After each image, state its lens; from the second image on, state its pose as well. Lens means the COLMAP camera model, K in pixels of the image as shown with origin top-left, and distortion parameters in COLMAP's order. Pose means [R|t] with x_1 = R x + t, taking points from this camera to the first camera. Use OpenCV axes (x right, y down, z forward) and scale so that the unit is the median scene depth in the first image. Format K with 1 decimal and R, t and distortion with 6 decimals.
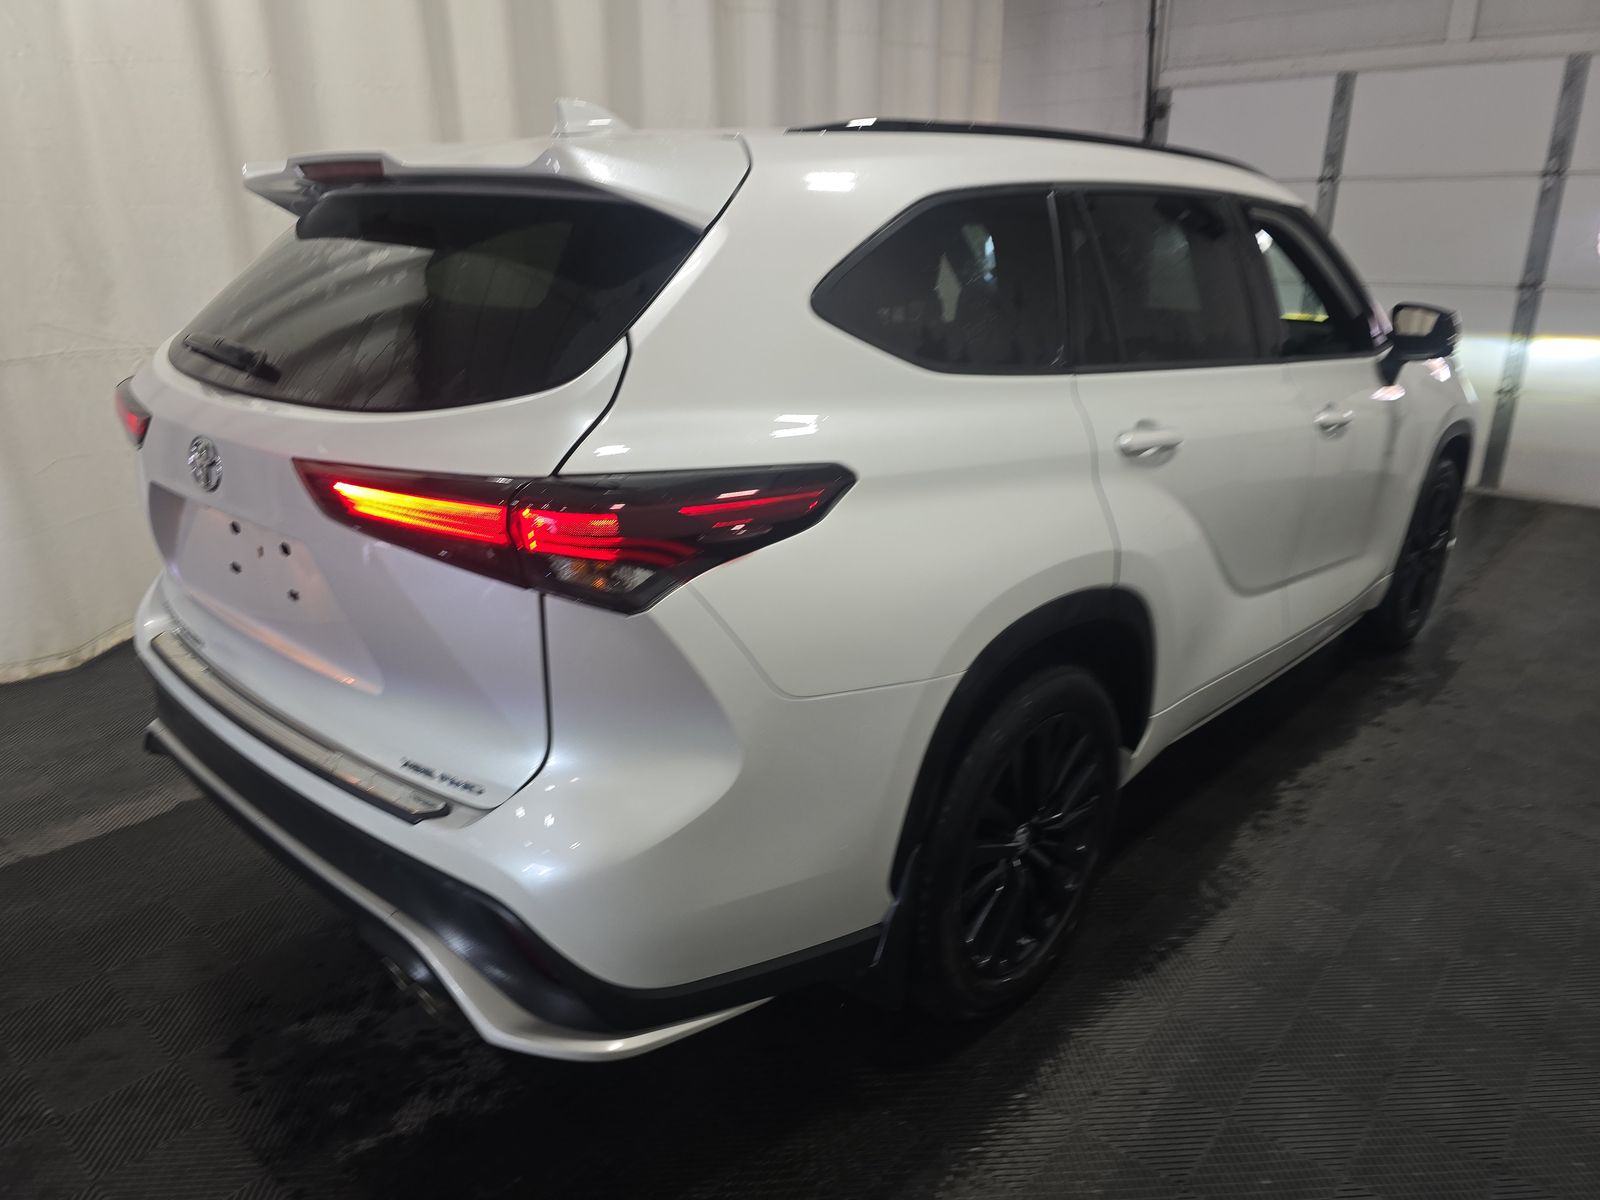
lens RADIAL K [[1065.0, 0, 825.5], [0, 1065.0, 601.5], [0, 0, 1]] dist [0.031549, -0.028964]
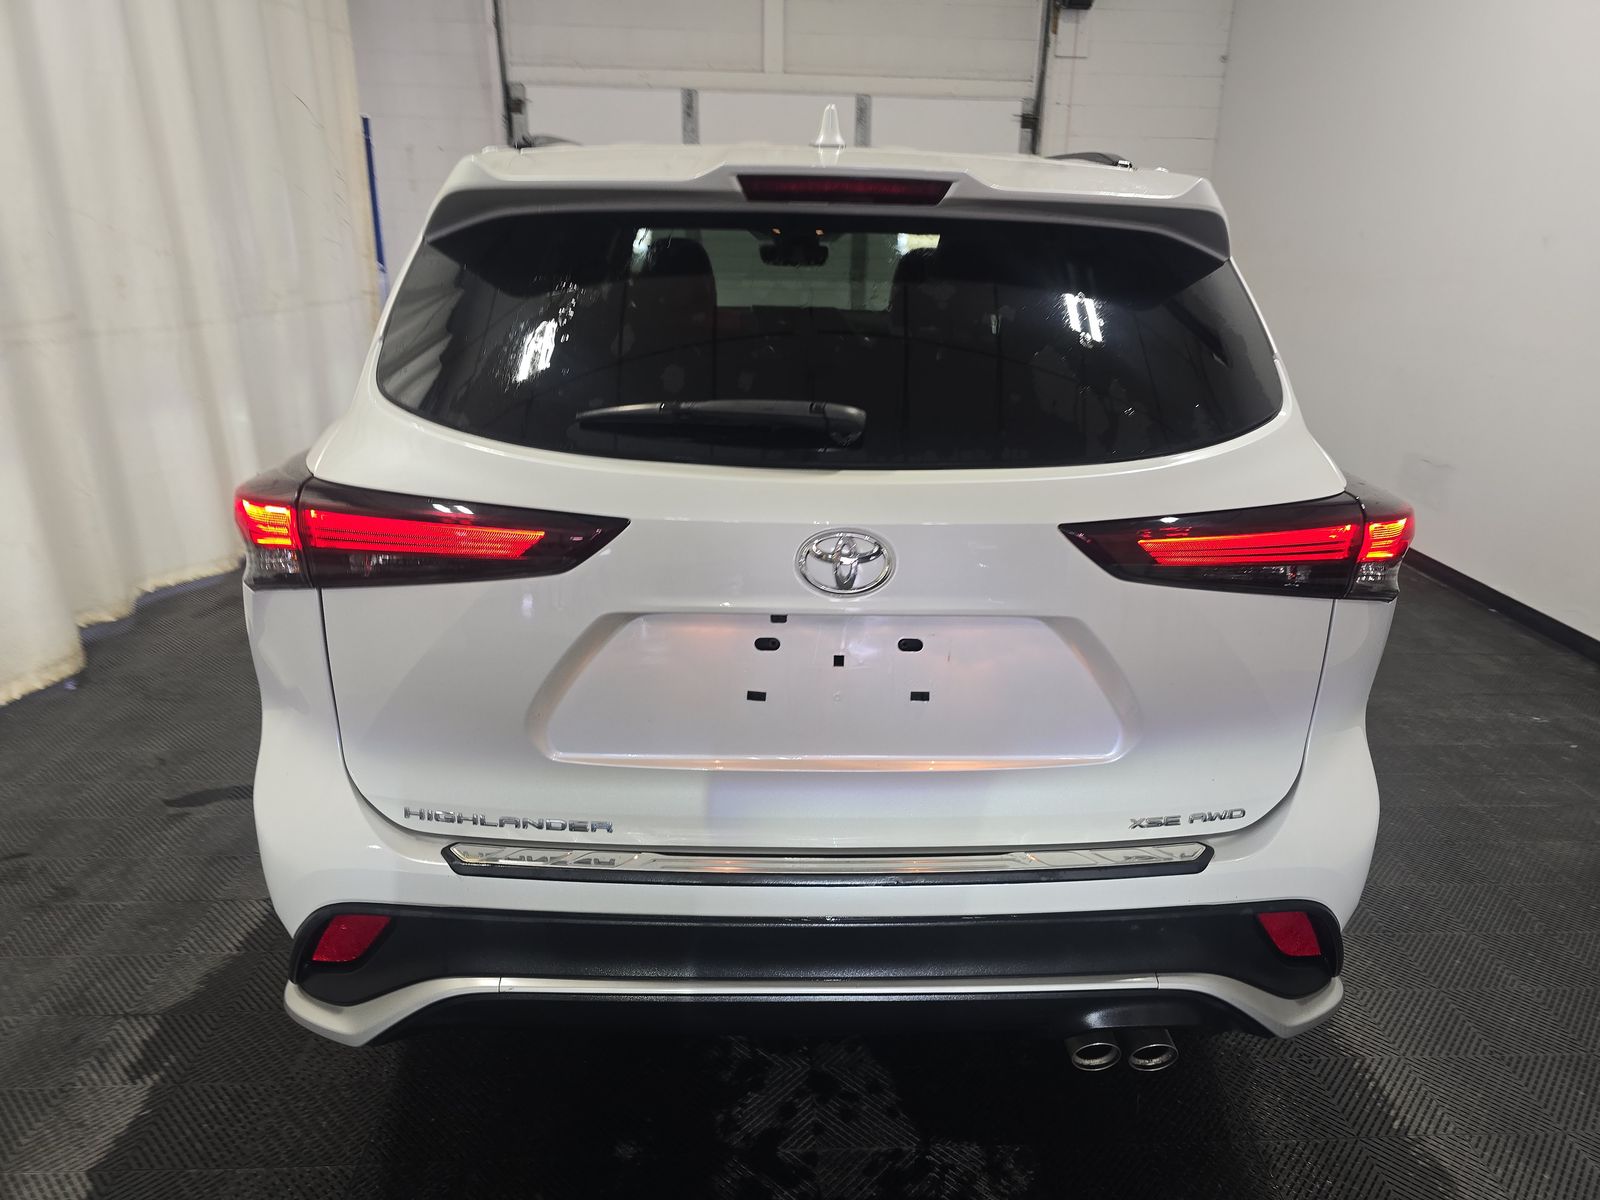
lens RADIAL K [[1065.0, 0, 825.5], [0, 1065.0, 601.5], [0, 0, 1]] dist [0.031549, -0.028964]
pose [[0.701423, -0.225386, 0.676171, -0.299206], [0.217260, 0.971148, 0.098336, -0.048869], [-0.678826, 0.077929, 0.730152, 0.122707]]
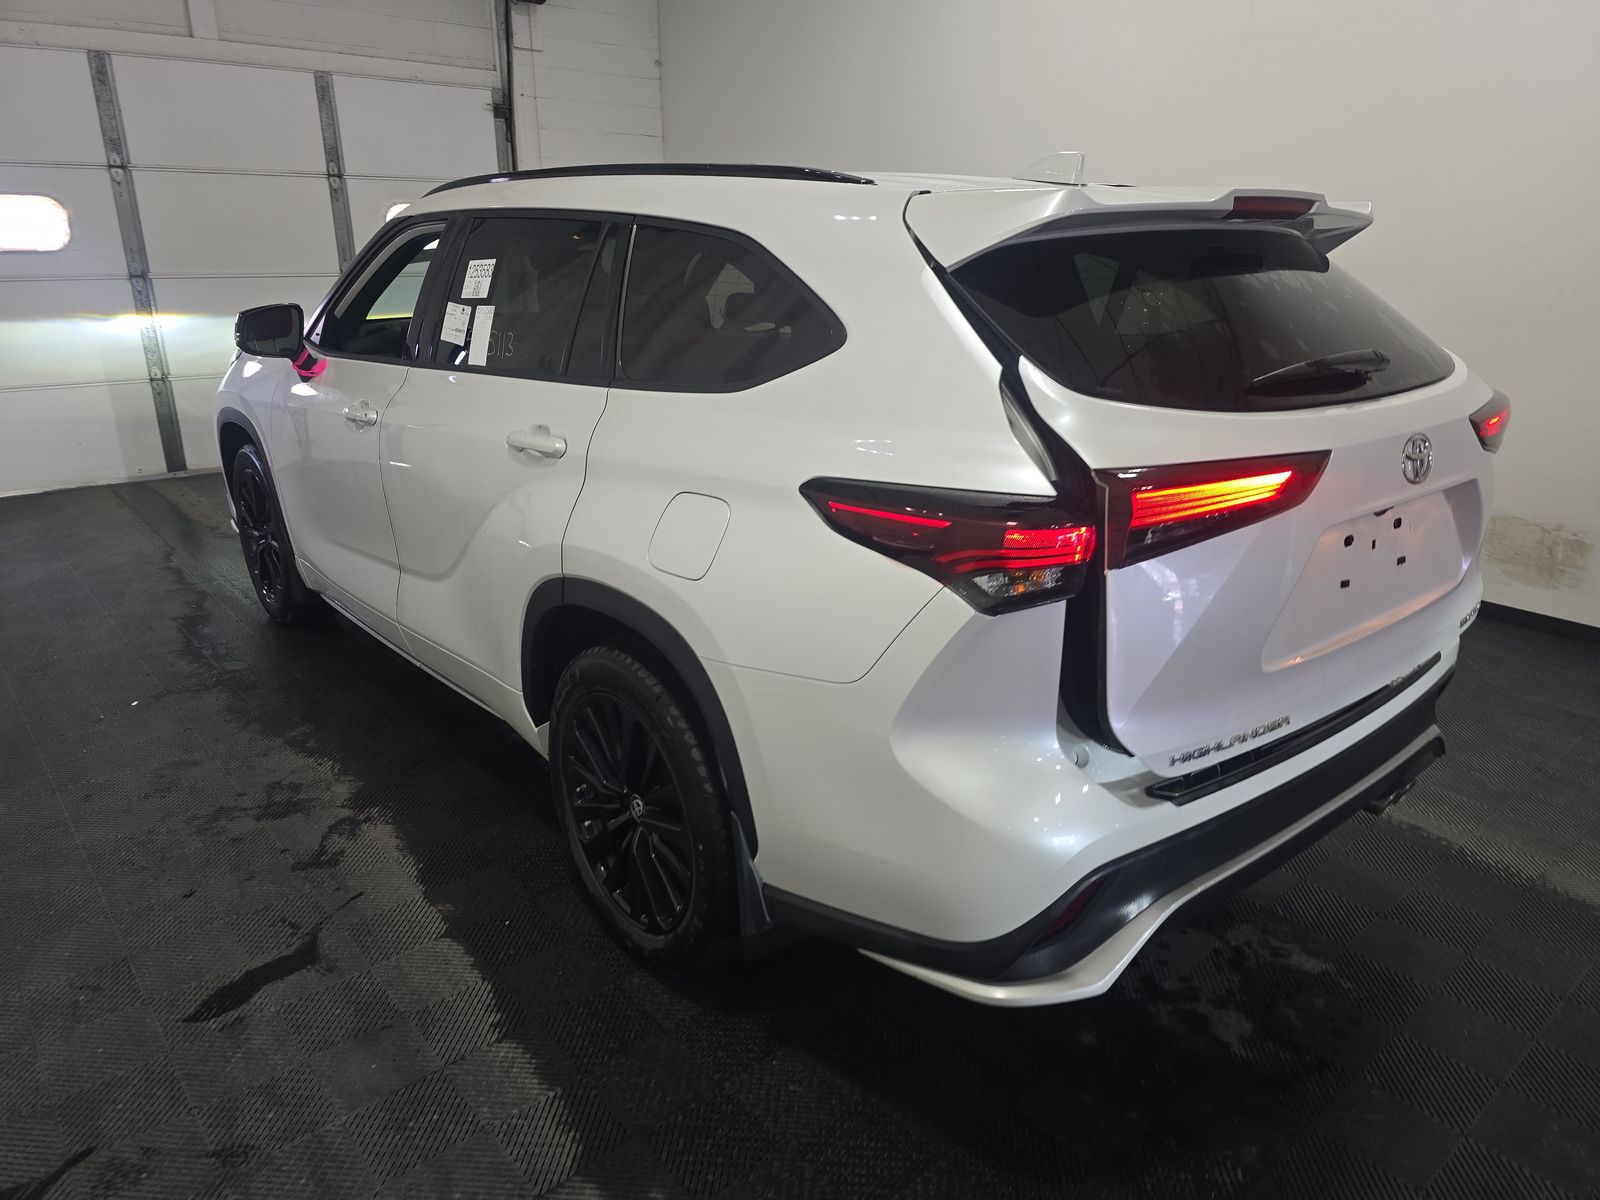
lens RADIAL K [[1065.0, 0, 825.5], [0, 1065.0, 601.5], [0, 0, 1]] dist [0.031549, -0.028964]
pose [[0.099936, -0.333601, 0.937402, -0.463578], [0.318381, 0.903307, 0.287525, -0.136683], [-0.942680, 0.269717, 0.196485, 0.367383]]
